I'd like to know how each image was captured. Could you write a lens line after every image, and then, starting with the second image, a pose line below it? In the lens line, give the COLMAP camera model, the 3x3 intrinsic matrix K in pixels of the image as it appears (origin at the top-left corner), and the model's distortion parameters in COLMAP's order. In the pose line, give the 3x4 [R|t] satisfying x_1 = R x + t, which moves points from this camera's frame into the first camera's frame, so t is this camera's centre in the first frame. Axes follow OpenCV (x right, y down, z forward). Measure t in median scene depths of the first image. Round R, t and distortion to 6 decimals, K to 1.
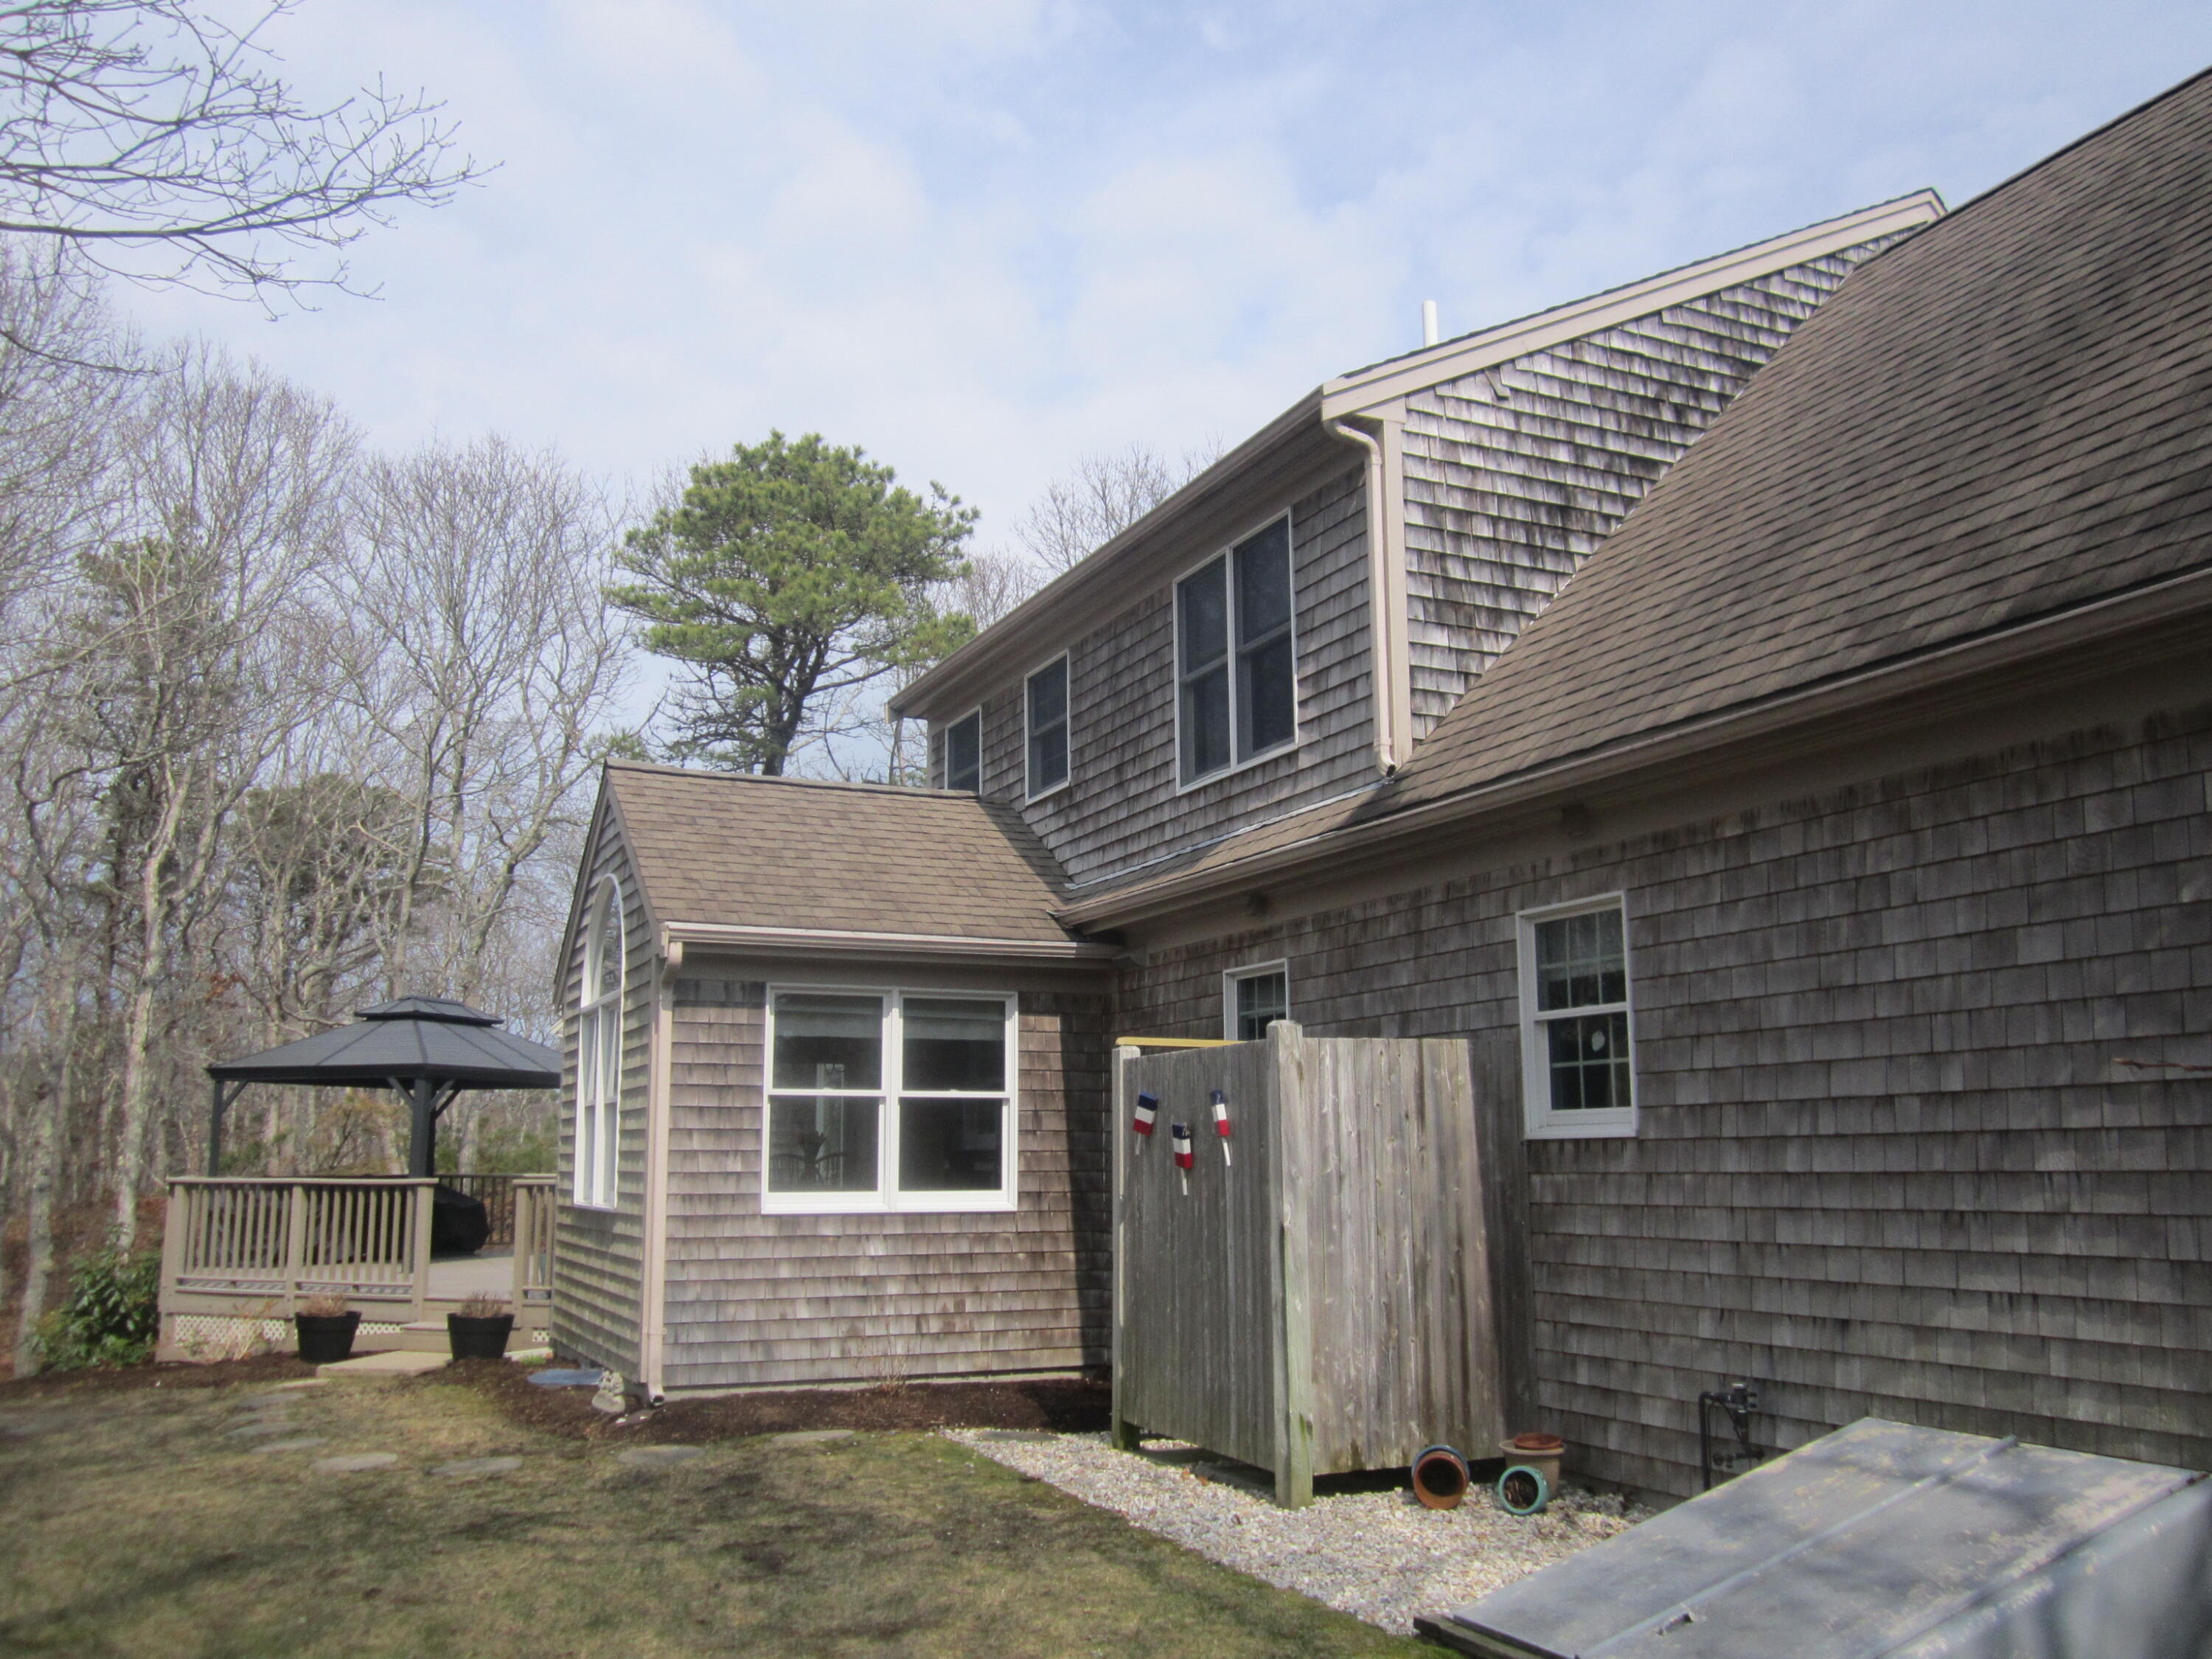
lens RADIAL K [[1822.6, 0, 1091.9], [0, 1822.6, 815.3], [0, 0, 1]] dist [-0.049092, 0.013415]
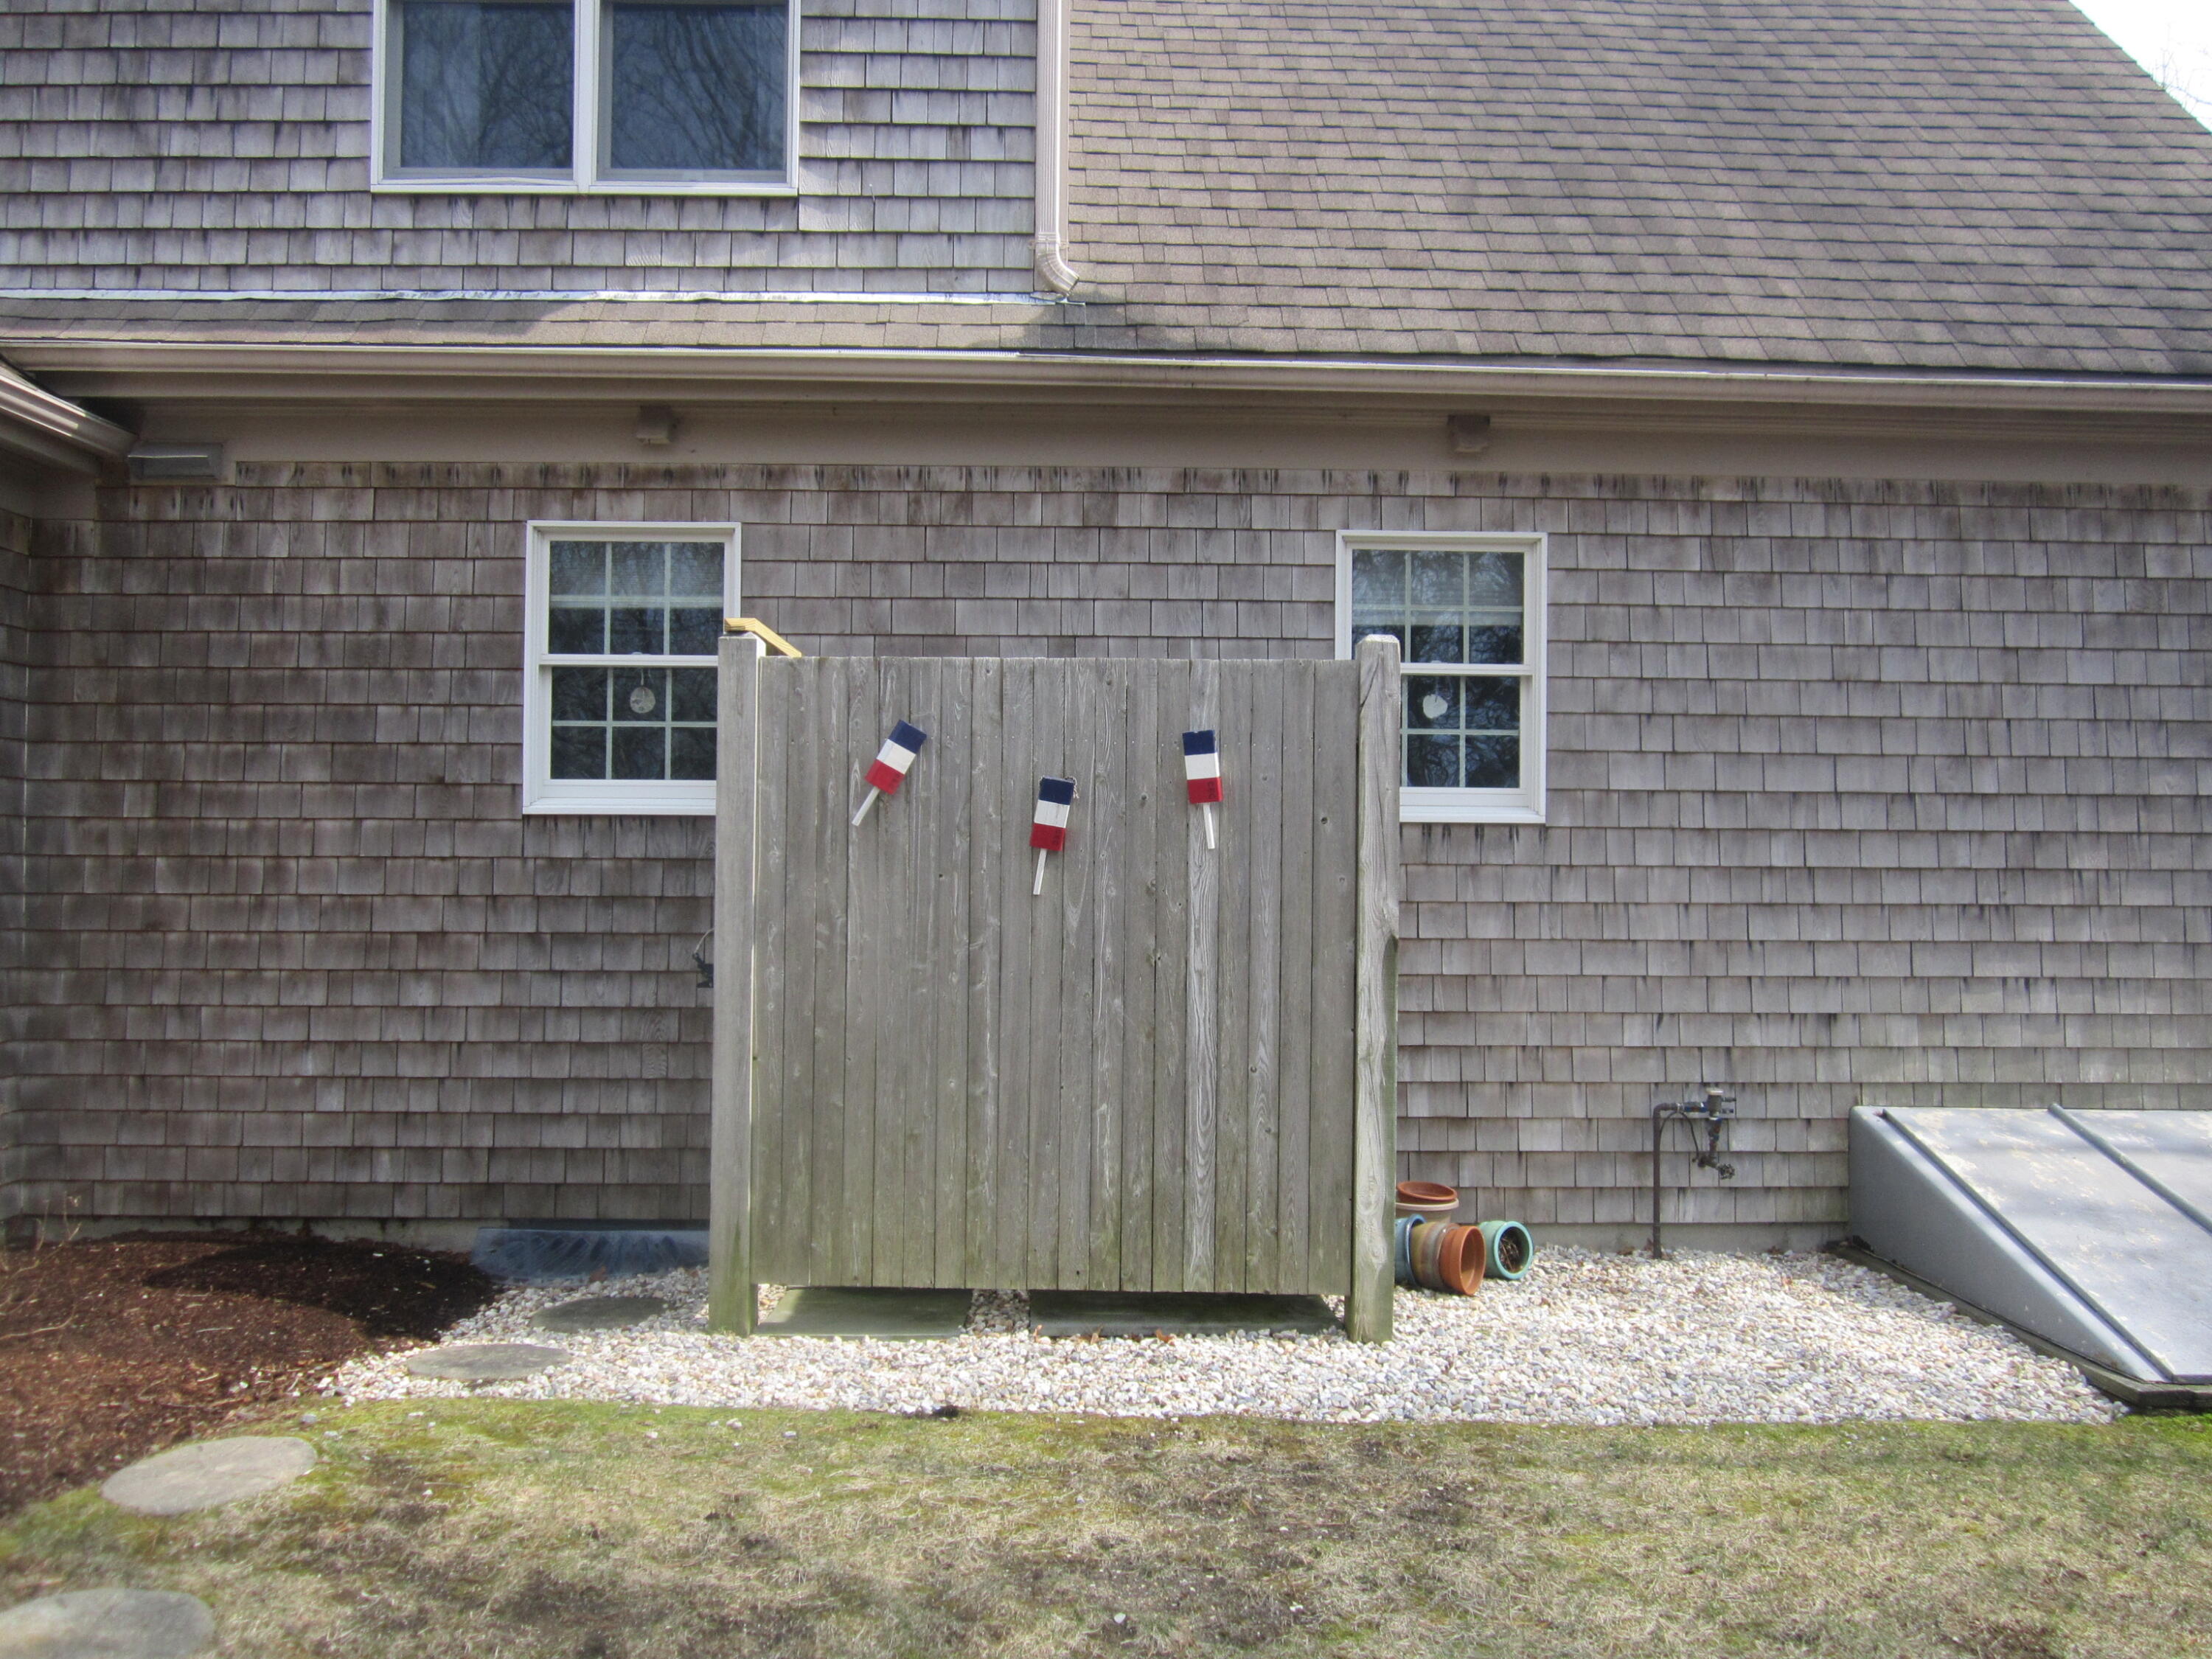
lens RADIAL K [[1822.6, 0, 1101.3], [0, 1822.6, 843.8], [0, 0, 1]] dist [-0.049092, 0.013415]
pose [[0.396580, 0.020850, 0.917763, -0.580998], [-0.181551, 0.981777, 0.056147, 0.181018], [-0.899868, -0.188888, 0.393139, 0.871574]]
